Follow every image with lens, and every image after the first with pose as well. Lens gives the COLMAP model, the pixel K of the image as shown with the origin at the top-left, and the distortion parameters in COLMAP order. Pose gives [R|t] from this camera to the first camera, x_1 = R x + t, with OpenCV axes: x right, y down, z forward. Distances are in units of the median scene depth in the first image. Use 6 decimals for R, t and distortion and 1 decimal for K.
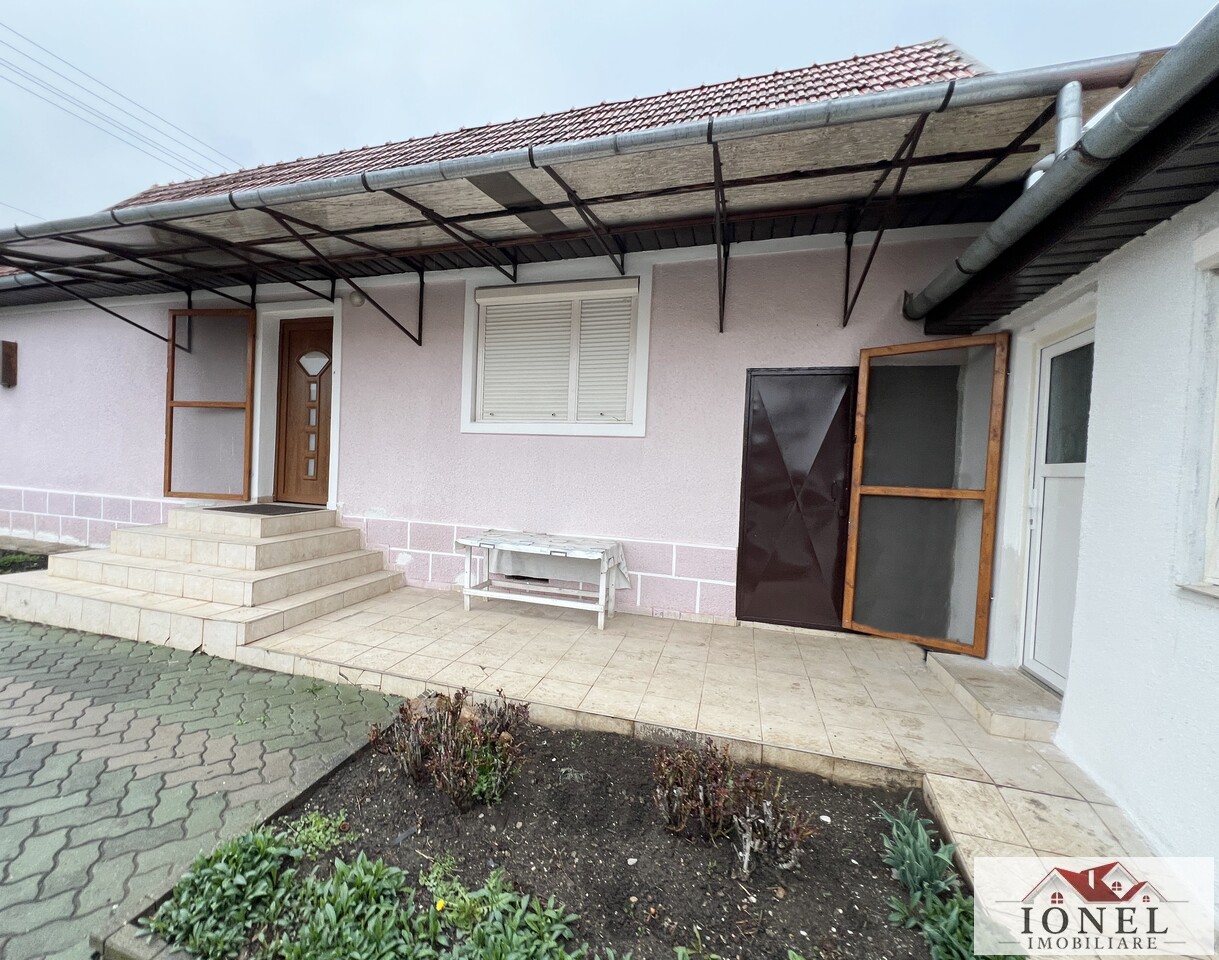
lens RADIAL K [[540.2, 0, 607.3], [0, 540.2, 485.3], [0, 0, 1]] dist [0.000358, 0.000358]
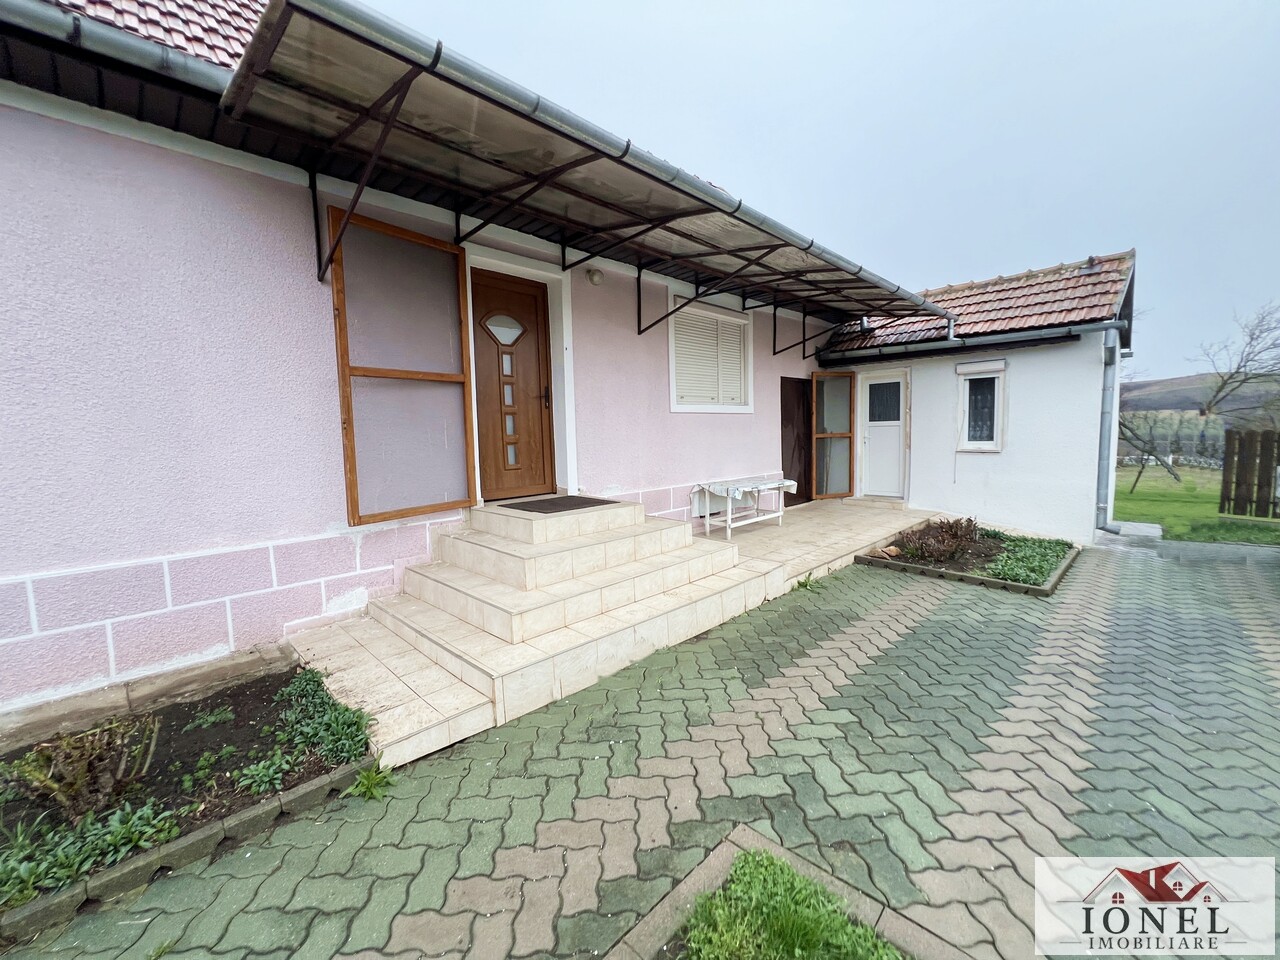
lens RADIAL K [[516.1, 0, 638.2], [0, 516.1, 477.4], [0, 0, 1]] dist [-0.002058, 0.000361]
pose [[0.454135, -0.134916, 0.880658, -1.379553], [0.065942, 0.990846, 0.117792, -0.093813], [-0.888489, 0.004579, 0.458875, 0.526803]]
